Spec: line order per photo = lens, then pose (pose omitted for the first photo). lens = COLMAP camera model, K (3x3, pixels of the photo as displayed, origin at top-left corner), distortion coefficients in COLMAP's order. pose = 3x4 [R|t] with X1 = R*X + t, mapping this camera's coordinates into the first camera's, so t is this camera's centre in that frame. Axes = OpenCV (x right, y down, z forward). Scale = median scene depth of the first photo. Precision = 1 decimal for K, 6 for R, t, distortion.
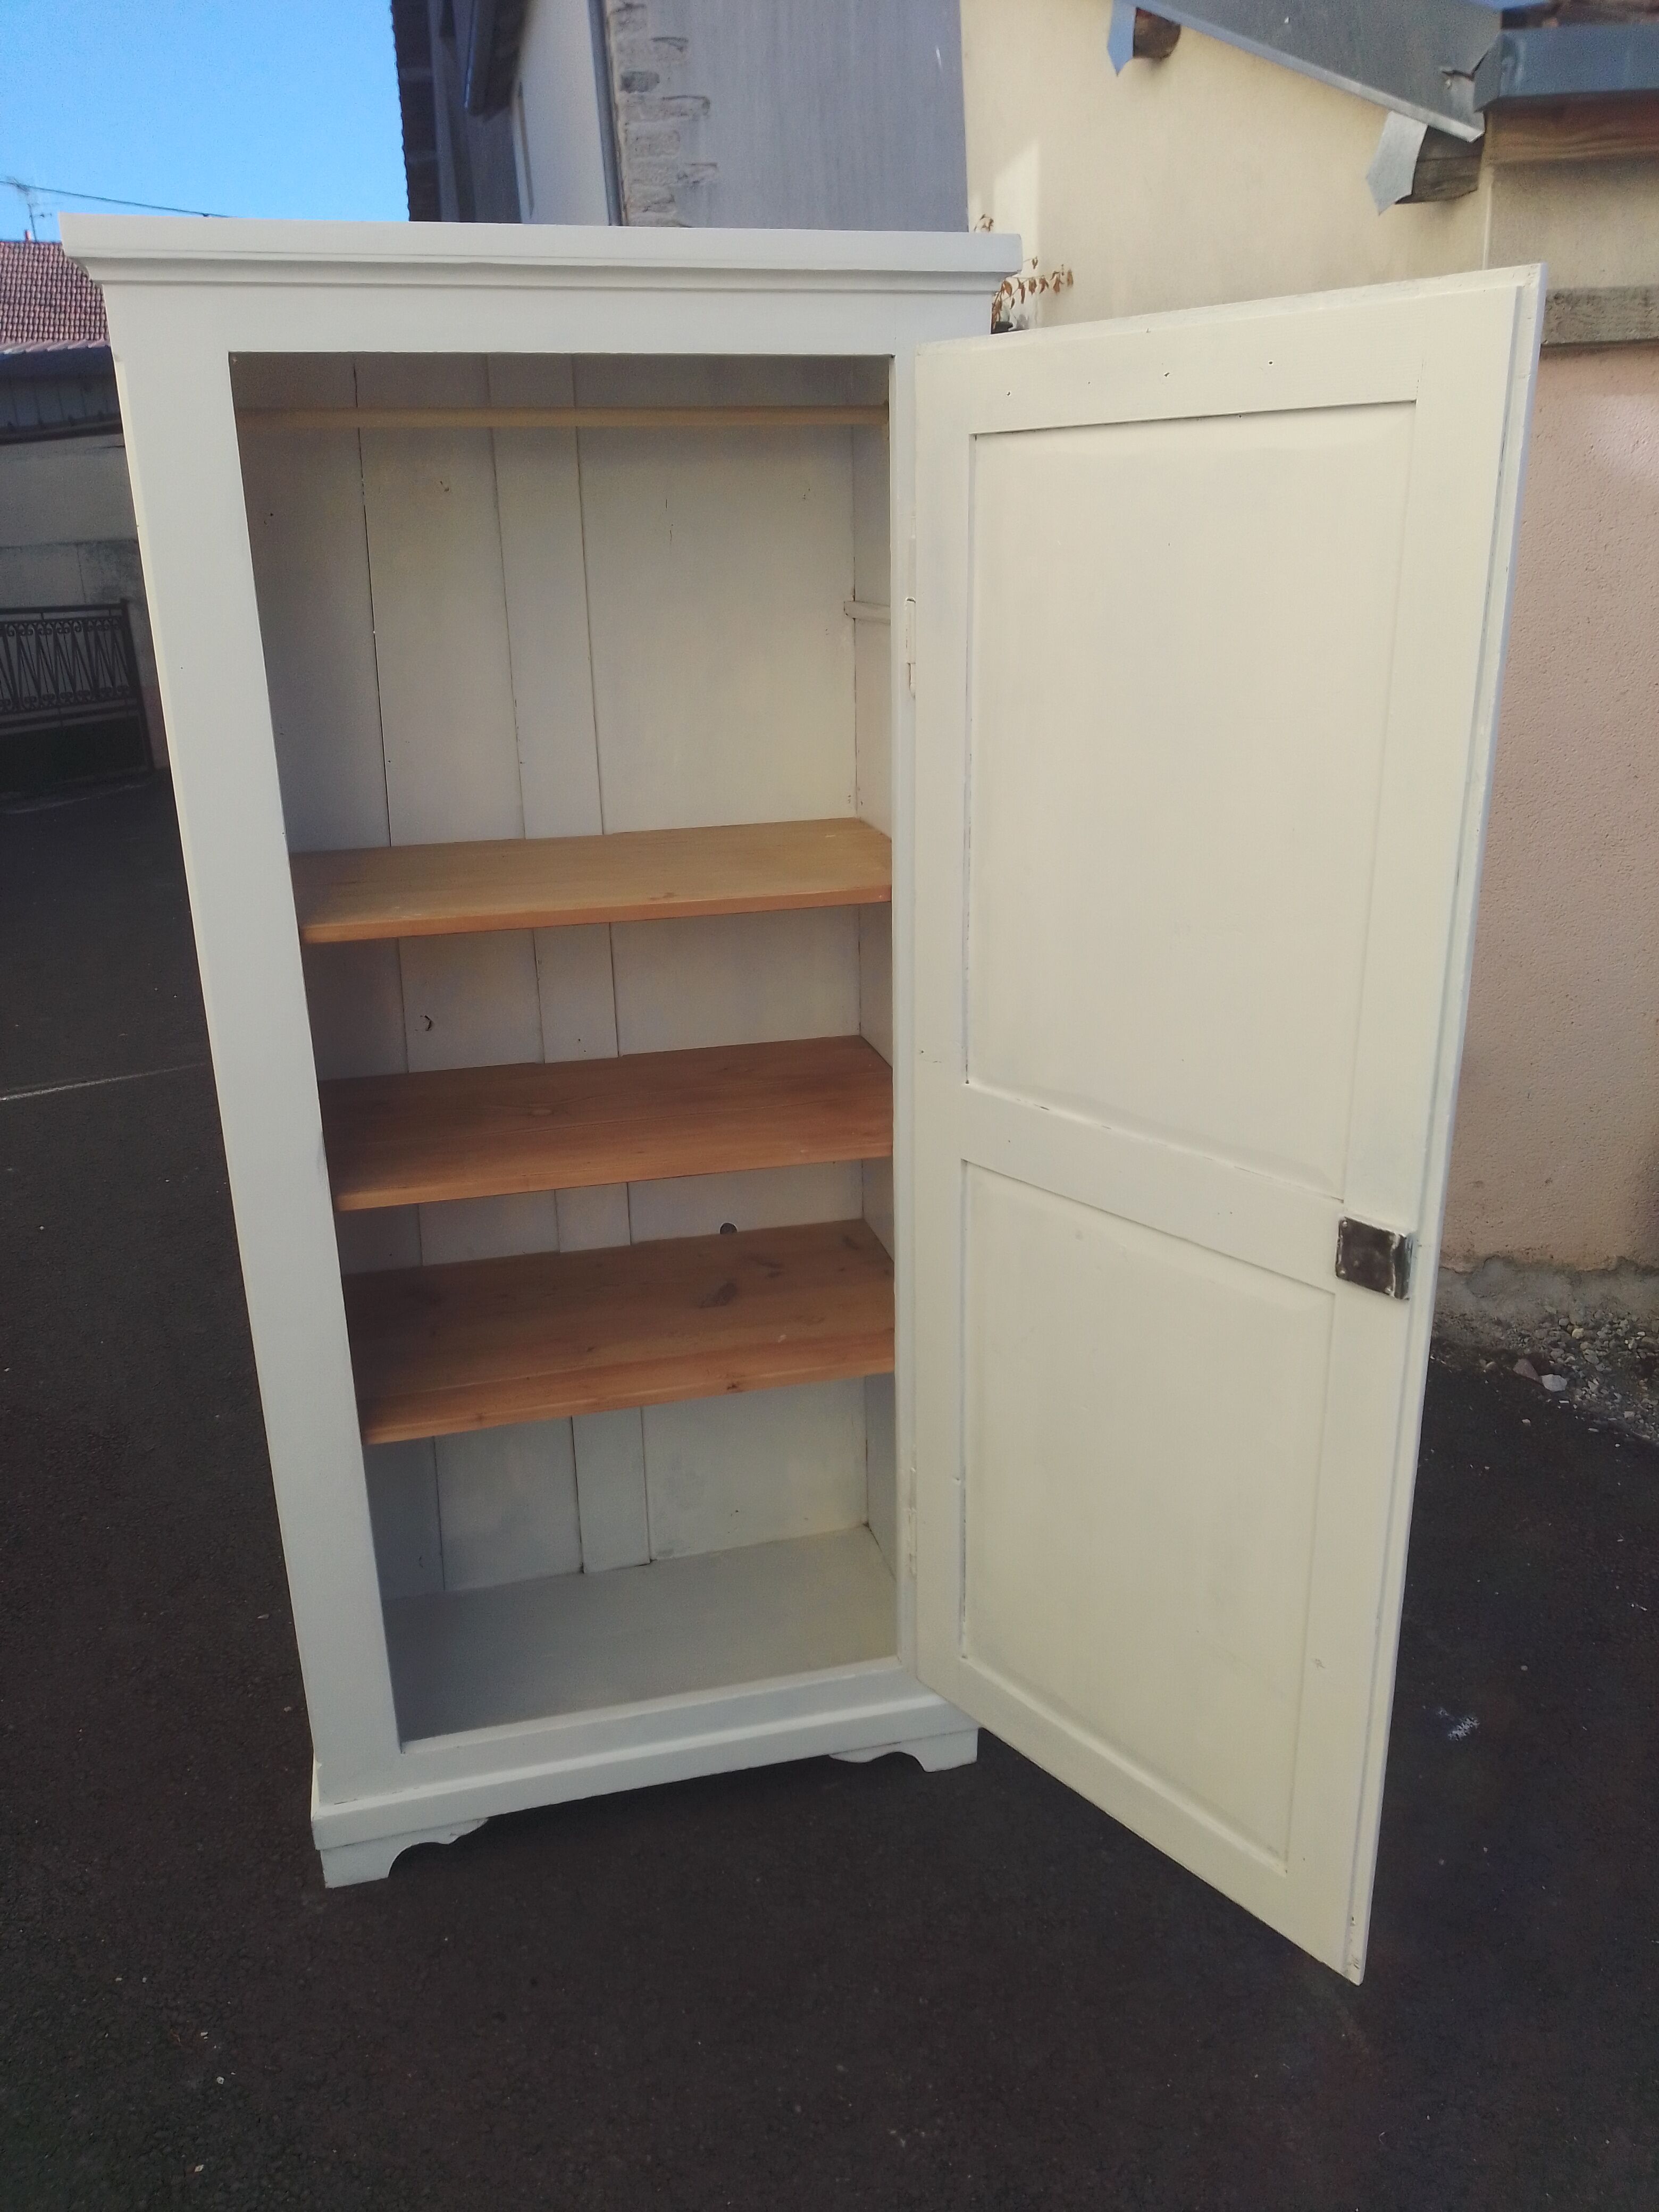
lens RADIAL K [[1658.9, 0, 838.0], [0, 1658.9, 1108.5], [0, 0, 1]] dist [-0.013458, 0.008371]
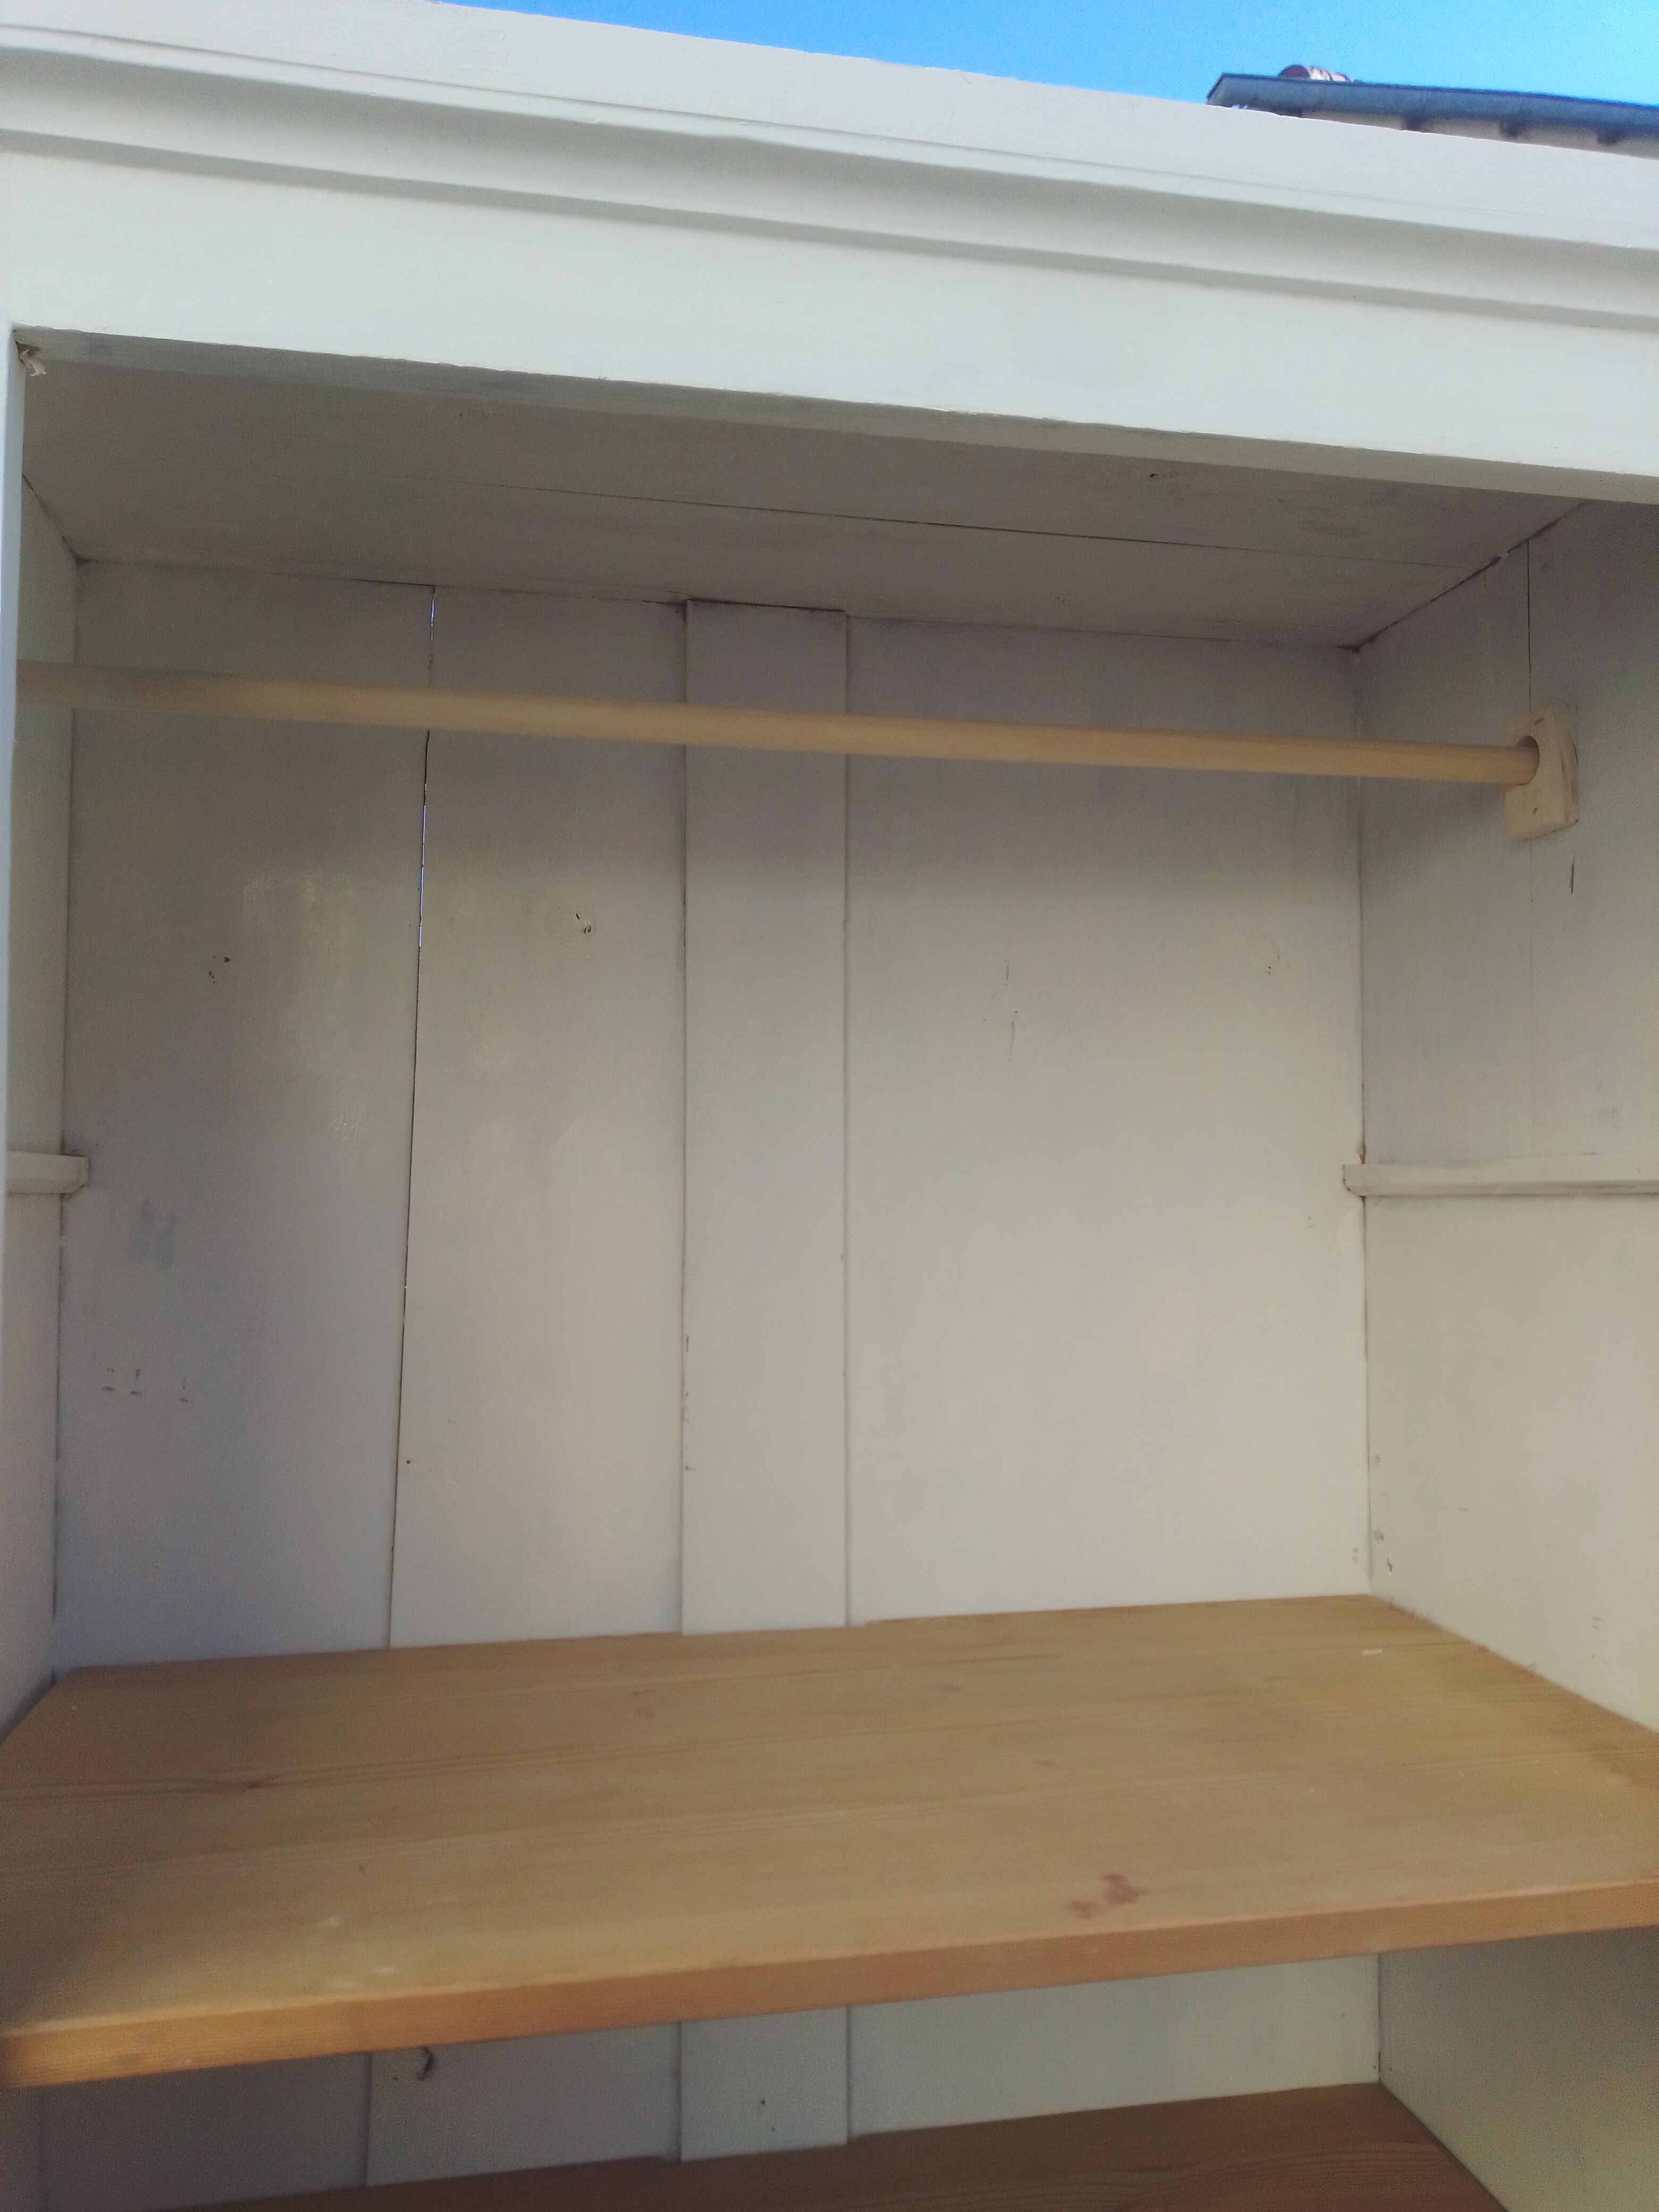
lens RADIAL K [[1658.9, 0, 838.6], [0, 1658.9, 1118.1], [0, 0, 1]] dist [-0.013458, 0.008371]
pose [[0.998261, 0.018708, -0.055897, -0.121896], [-0.038332, 0.926435, -0.374499, -0.123990], [0.044779, 0.375991, 0.925541, 0.520108]]
